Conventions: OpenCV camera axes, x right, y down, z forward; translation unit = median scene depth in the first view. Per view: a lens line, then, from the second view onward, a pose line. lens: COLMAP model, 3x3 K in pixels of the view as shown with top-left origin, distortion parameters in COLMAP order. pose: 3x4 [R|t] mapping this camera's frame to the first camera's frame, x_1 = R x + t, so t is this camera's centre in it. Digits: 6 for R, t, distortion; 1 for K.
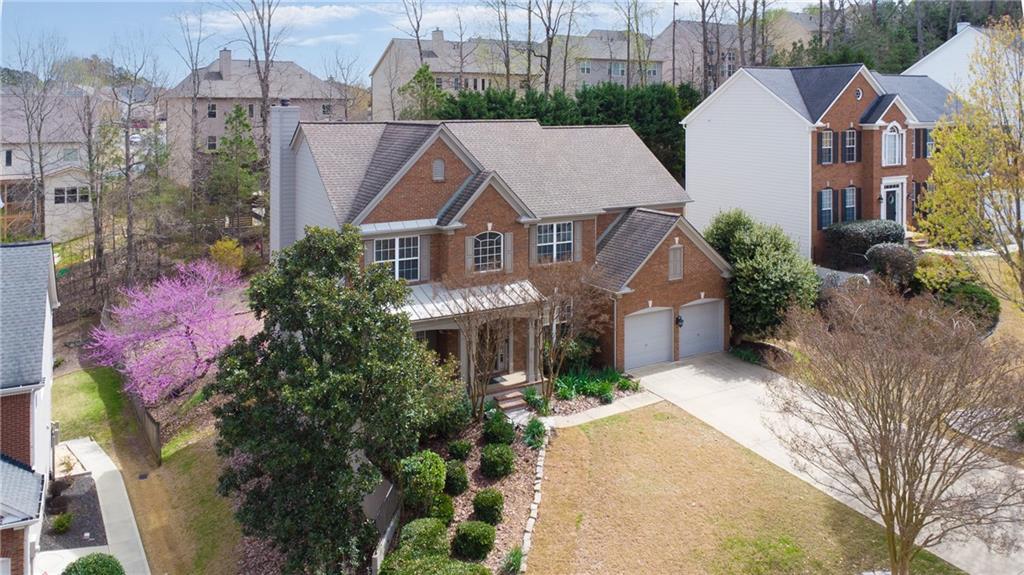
lens RADIAL K [[753.5, 0, 507.7], [0, 753.5, 147.6], [0, 0, 1]] dist [-0.002519, -0.017775]
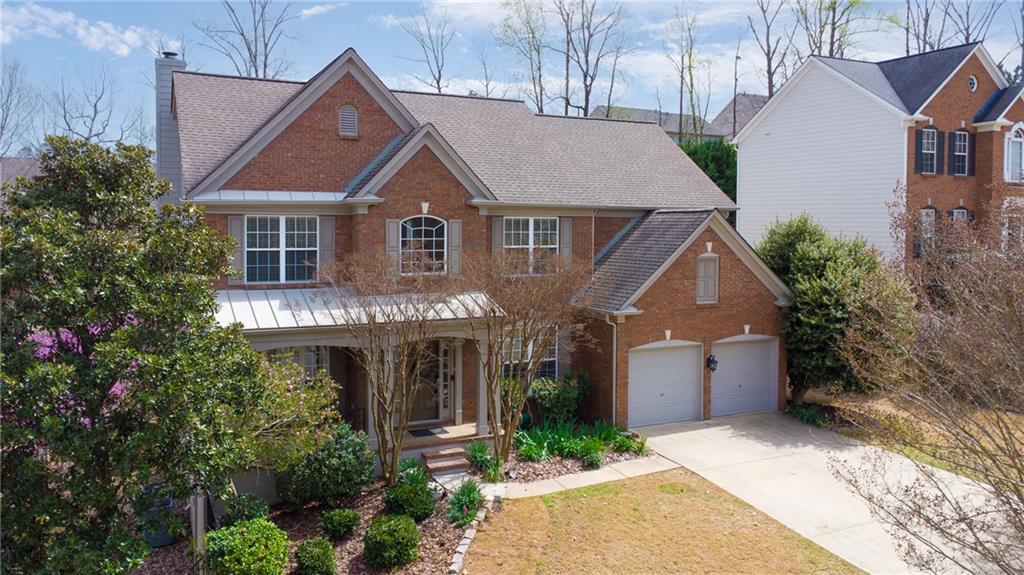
lens RADIAL K [[753.5, 0, 514.9], [0, 753.5, 278.7], [0, 0, 1]] dist [-0.002519, -0.017775]
pose [[0.997021, 0.009978, -0.076480, 0.103001], [-0.008183, 0.999684, 0.023754, 0.142830], [0.076693, -0.023057, 0.996788, 0.306095]]
